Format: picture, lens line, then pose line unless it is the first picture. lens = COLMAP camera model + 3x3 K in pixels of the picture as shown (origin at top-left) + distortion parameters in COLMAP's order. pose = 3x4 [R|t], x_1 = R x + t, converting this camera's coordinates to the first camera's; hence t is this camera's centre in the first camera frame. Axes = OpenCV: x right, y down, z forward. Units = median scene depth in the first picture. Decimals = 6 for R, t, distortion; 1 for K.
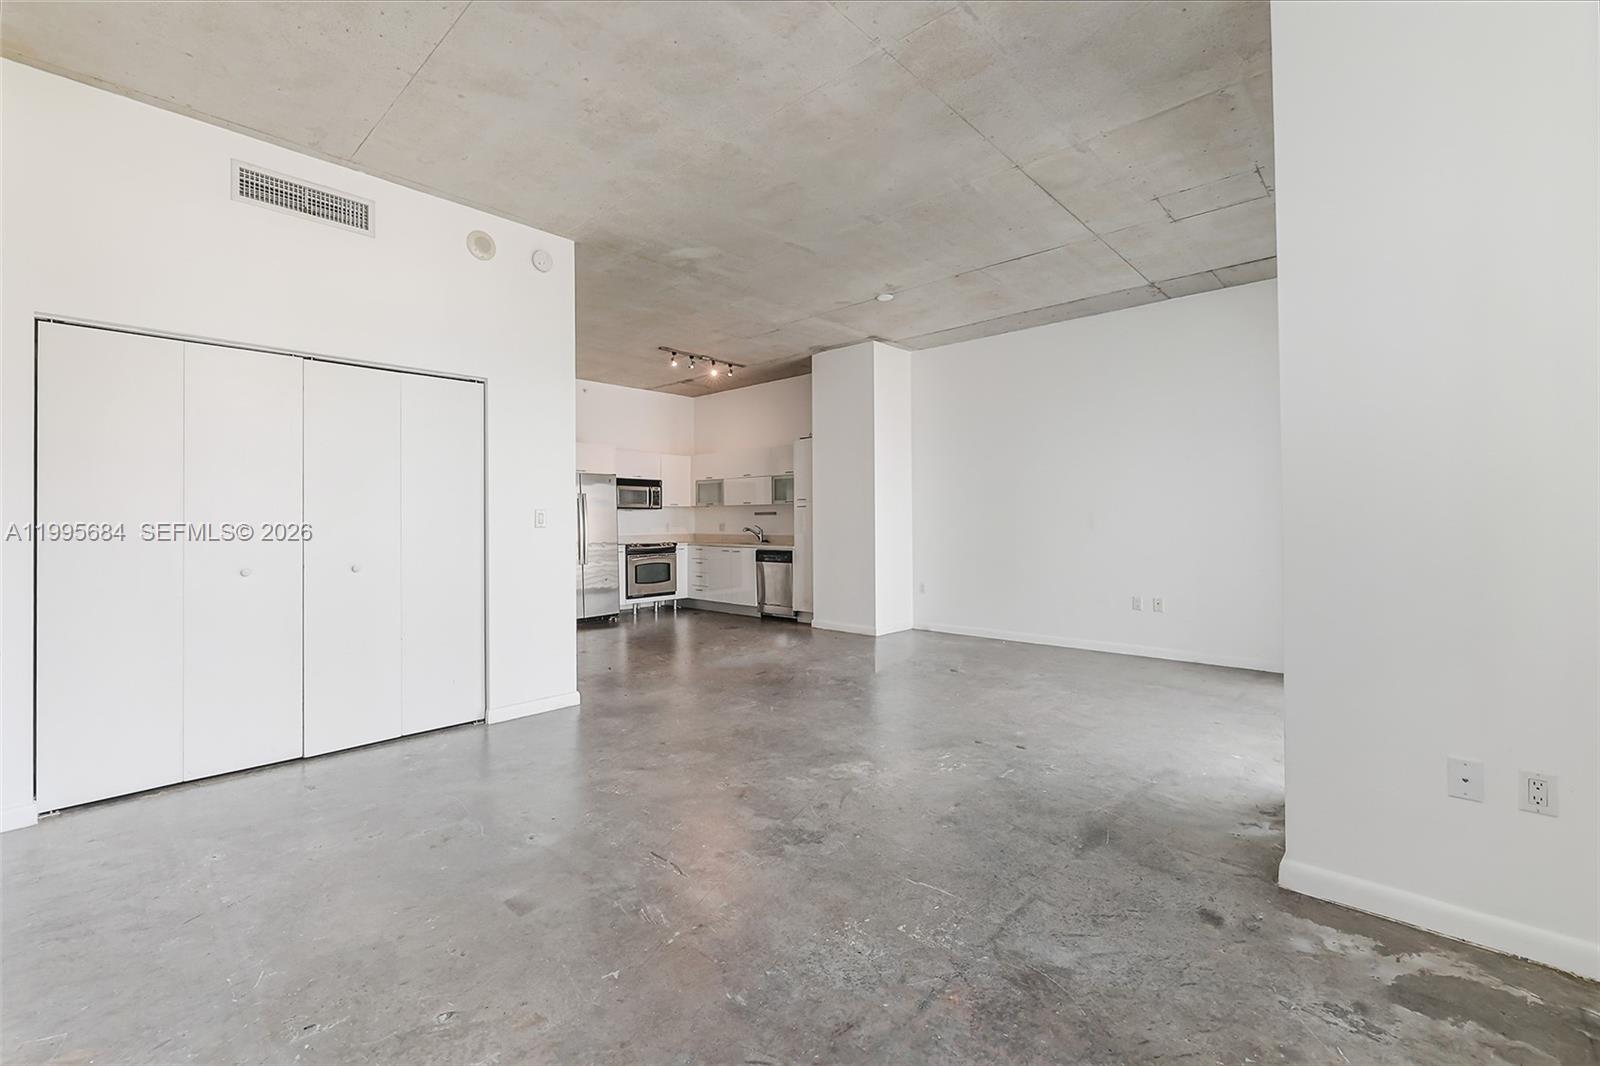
lens RADIAL K [[676.5, 0, 782.9], [0, 676.5, 516.3], [0, 0, 1]] dist [-0.000729, 0.000162]
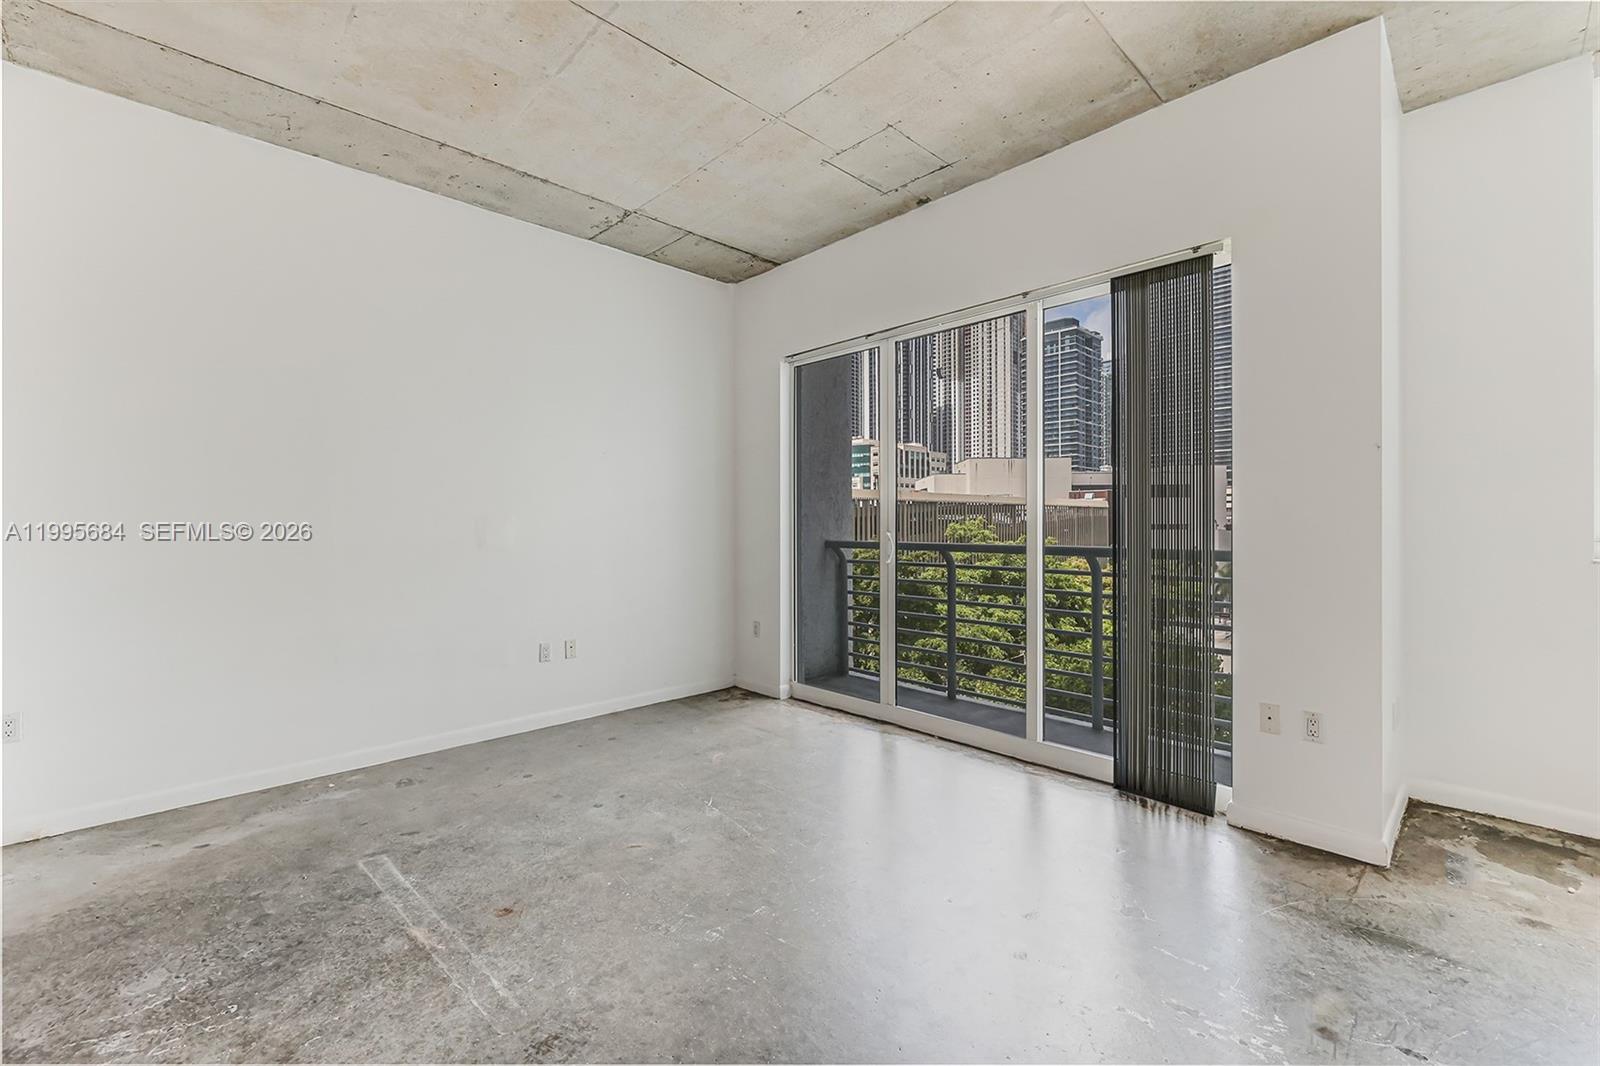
lens RADIAL K [[672.7, 0, 779.8], [0, 672.7, 524.3], [0, 0, 1]] dist [-0.002156, -0.000019]
pose [[0.059537, 0.004903, 0.998214, -0.154924], [-0.002865, 0.999985, -0.004740, -0.000656], [-0.998222, -0.002578, 0.059550, 0.715530]]
